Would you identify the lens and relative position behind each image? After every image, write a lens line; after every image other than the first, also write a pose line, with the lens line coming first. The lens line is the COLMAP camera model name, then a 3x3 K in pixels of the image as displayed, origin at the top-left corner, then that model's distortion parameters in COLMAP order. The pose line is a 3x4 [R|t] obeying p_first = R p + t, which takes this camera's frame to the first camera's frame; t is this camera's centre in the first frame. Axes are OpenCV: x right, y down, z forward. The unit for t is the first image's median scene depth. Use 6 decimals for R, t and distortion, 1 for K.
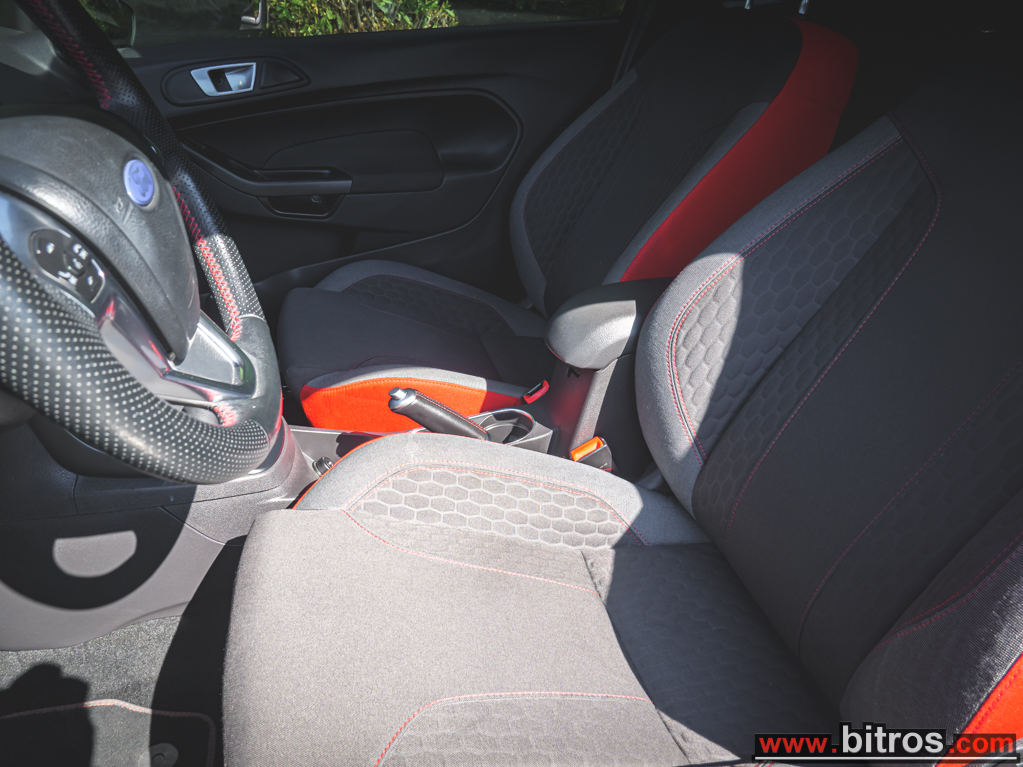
lens RADIAL K [[747.7, 0, 509.1], [0, 747.7, 382.0], [0, 0, 1]] dist [-0.042631, 0.021173]
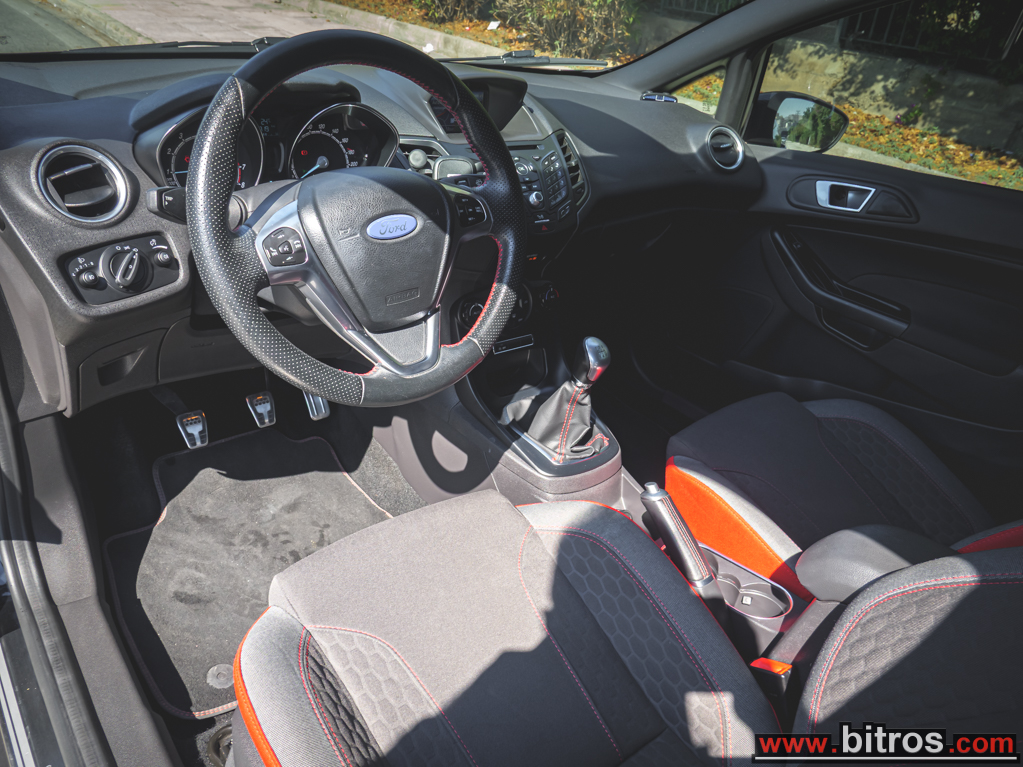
lens RADIAL K [[747.7, 0, 508.3], [0, 747.7, 383.0], [0, 0, 1]] dist [-0.042631, 0.021173]
pose [[0.426110, 0.443397, -0.788561, 0.453355], [-0.510499, 0.837467, 0.195040, -0.179034], [0.746874, 0.319451, 0.583207, 0.130402]]
